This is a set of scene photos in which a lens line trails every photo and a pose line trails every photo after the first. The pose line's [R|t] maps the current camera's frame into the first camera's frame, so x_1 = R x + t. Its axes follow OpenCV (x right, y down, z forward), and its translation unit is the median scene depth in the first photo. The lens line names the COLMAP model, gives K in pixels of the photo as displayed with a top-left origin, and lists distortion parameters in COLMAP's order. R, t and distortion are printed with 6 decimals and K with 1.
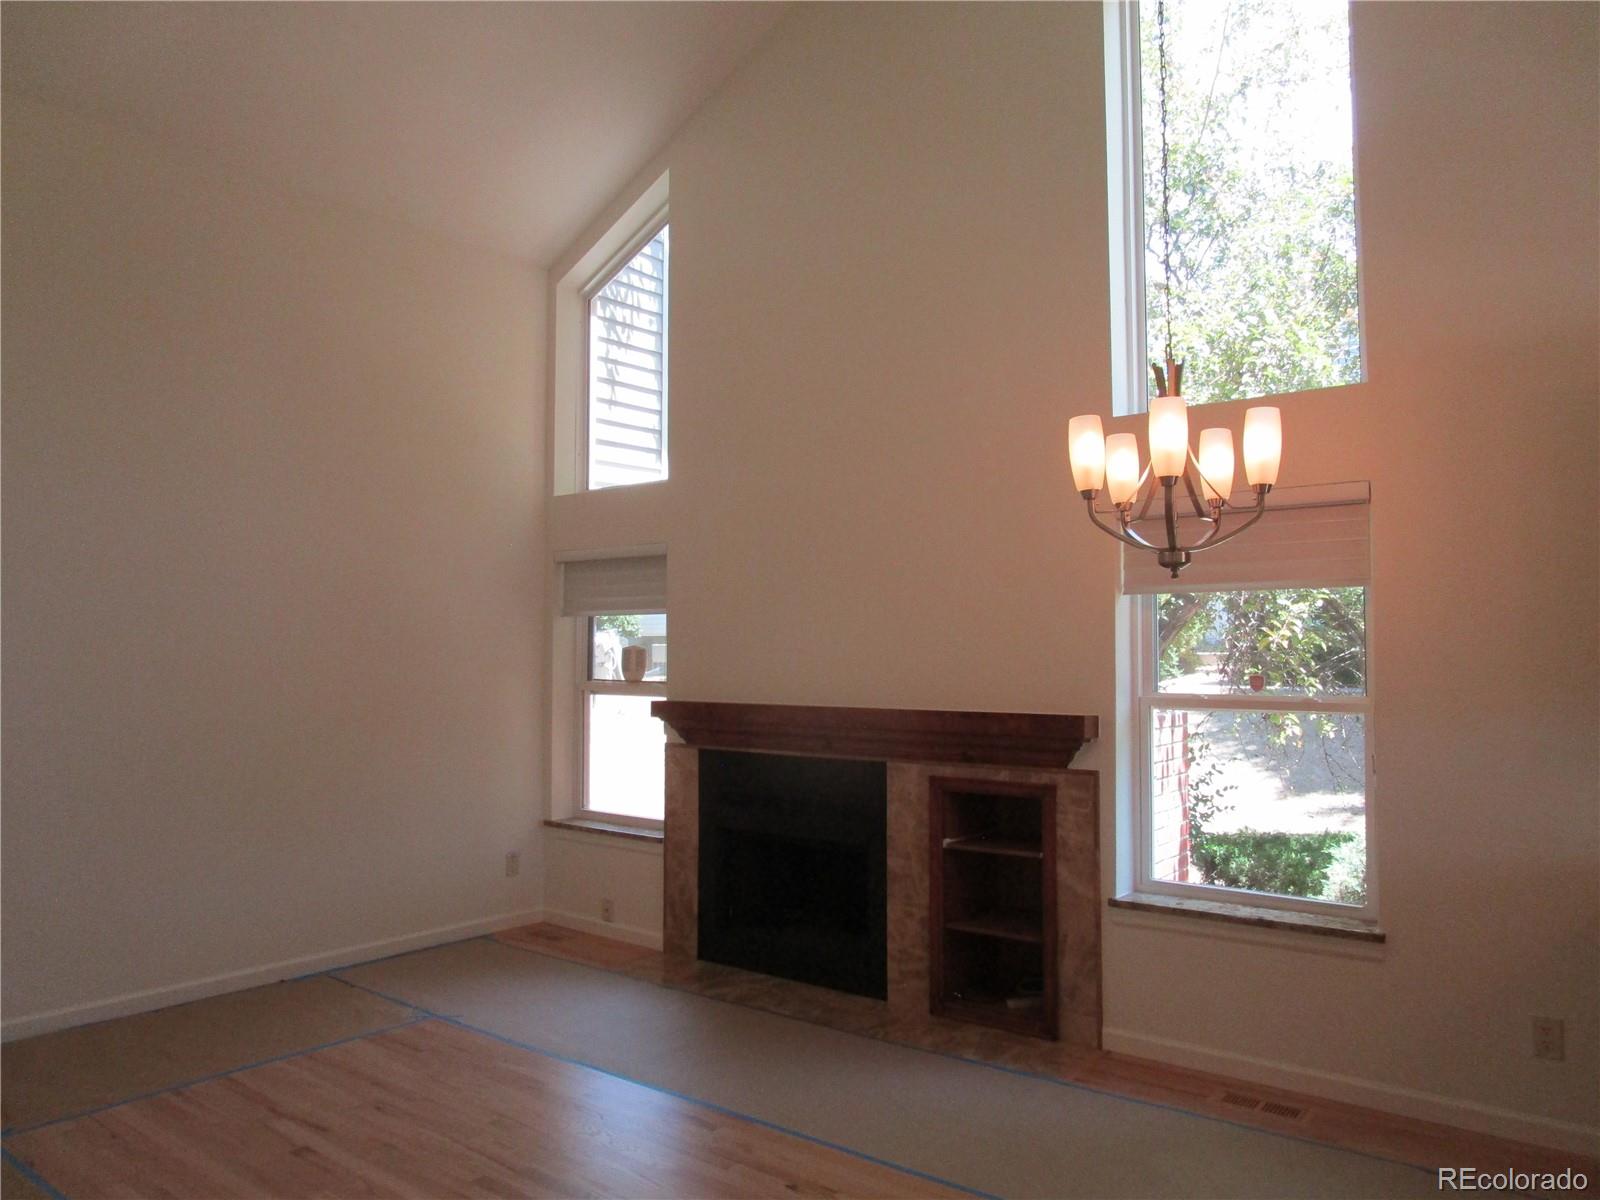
lens RADIAL K [[1141.2, 0, 801.6], [0, 1141.2, 599.9], [0, 0, 1]] dist [-0.030771, 0.012743]
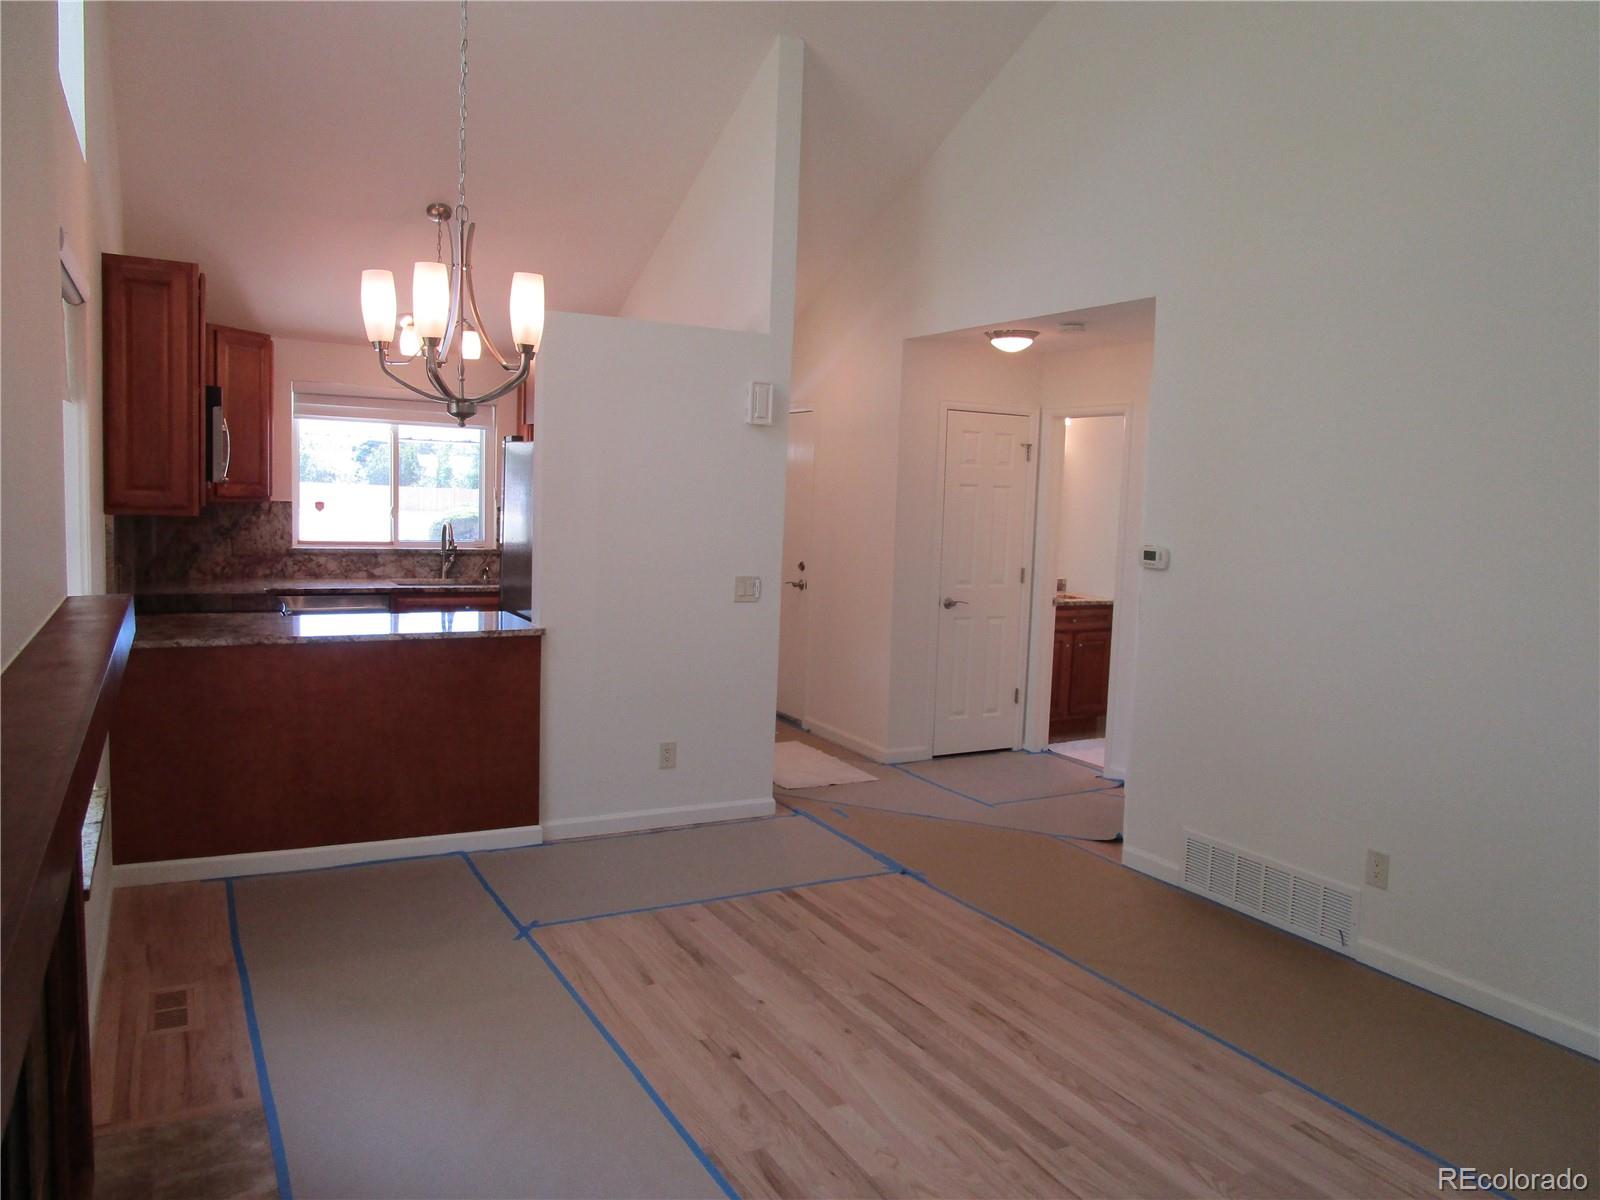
lens RADIAL K [[1141.2, 0, 803.0], [0, 1141.2, 597.4], [0, 0, 1]] dist [-0.030771, 0.012743]
pose [[-0.921007, -0.069912, 0.383222, -0.283063], [-0.053972, 0.997177, 0.052206, 0.049620], [-0.385790, 0.027399, -0.922180, 1.297940]]
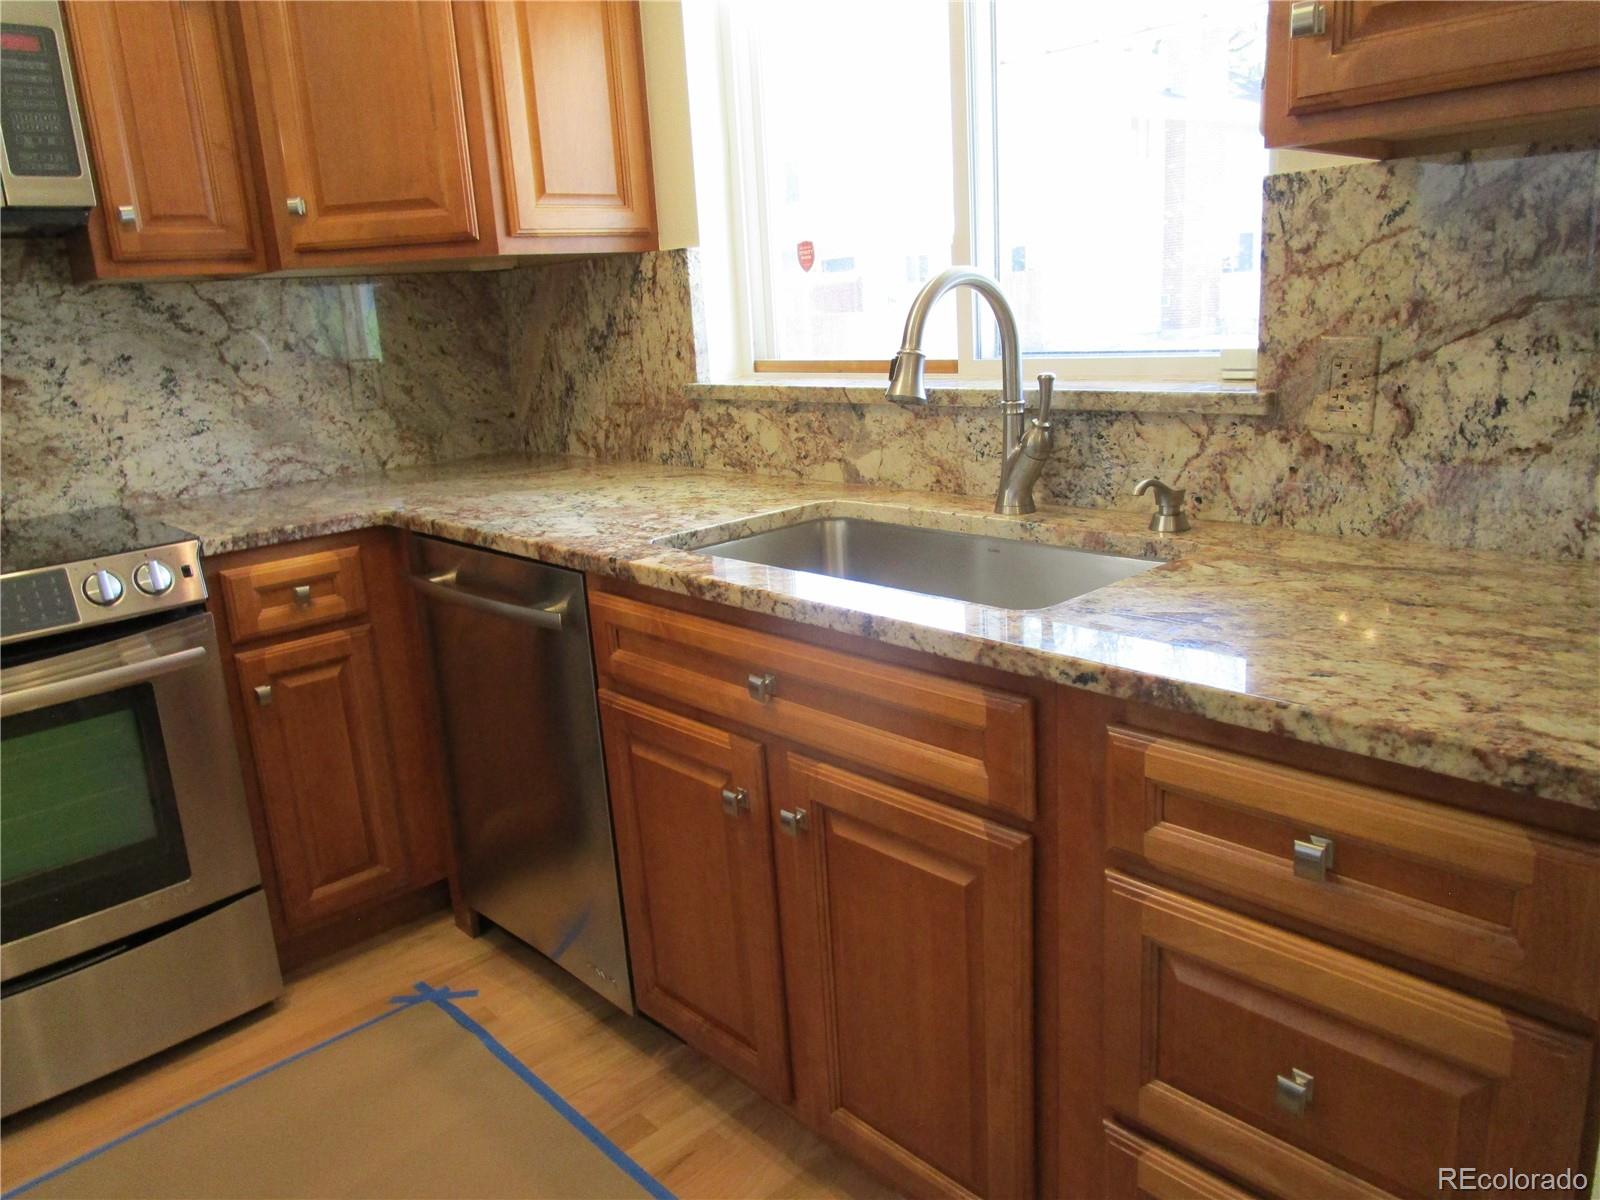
lens RADIAL K [[1141.2, 0, 800.1], [0, 1141.2, 598.1], [0, 0, 1]] dist [-0.030771, 0.012743]
pose [[0.159573, -0.253980, 0.953955, 0.371219], [0.014913, 0.966848, 0.254918, 0.060457], [-0.987073, -0.026452, 0.158070, 0.080358]]
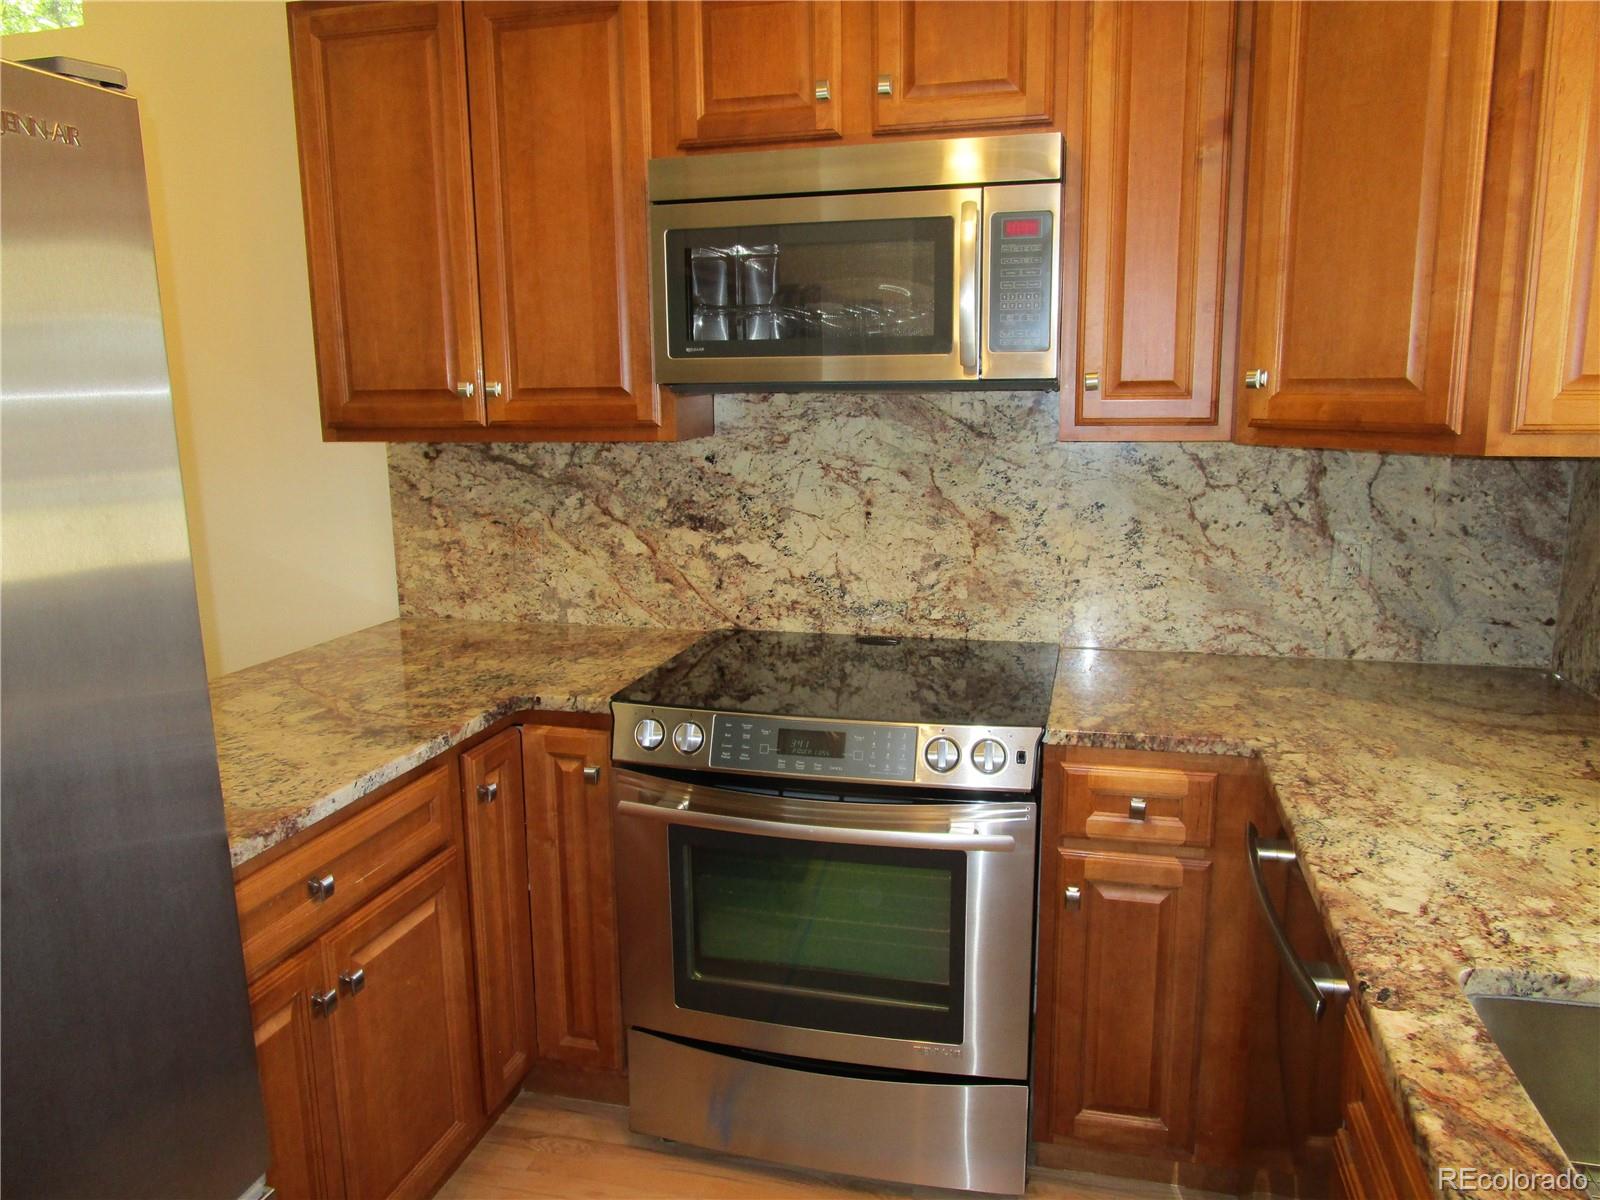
lens RADIAL K [[1141.2, 0, 798.8], [0, 1141.2, 600.1], [0, 0, 1]] dist [-0.030771, 0.012743]
pose [[0.915906, -0.083352, 0.392644, 0.504258], [-0.007047, 0.974712, 0.223353, 0.007727], [-0.401331, -0.207337, 0.892157, 0.047085]]
